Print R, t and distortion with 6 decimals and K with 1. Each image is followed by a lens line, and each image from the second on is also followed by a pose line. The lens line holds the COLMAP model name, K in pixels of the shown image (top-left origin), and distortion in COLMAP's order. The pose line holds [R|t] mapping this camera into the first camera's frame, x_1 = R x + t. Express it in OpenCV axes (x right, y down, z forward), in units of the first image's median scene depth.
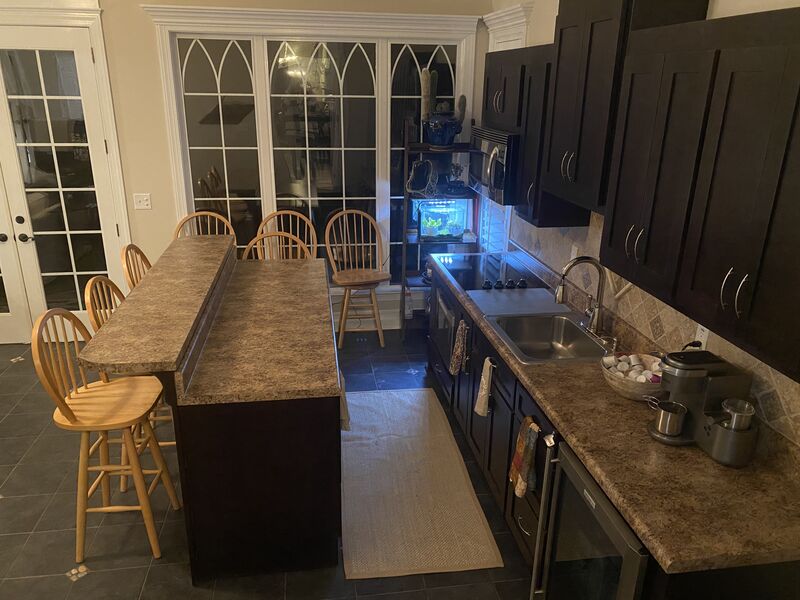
lens RADIAL K [[609.8, 0, 390.5], [0, 609.8, 283.3], [0, 0, 1]] dist [0.042640, -0.054717]
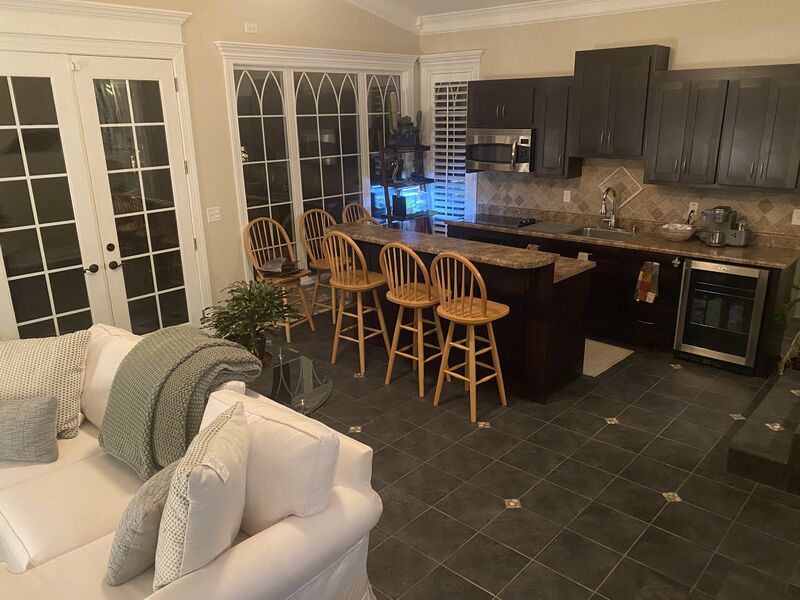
lens RADIAL K [[609.8, 0, 401.2], [0, 609.8, 298.2], [0, 0, 1]] dist [0.042640, -0.054717]
pose [[0.768008, -0.213179, 0.603920, -0.839312], [0.216250, 0.973912, 0.068778, 0.010466], [-0.602827, 0.077776, 0.794072, -0.072467]]
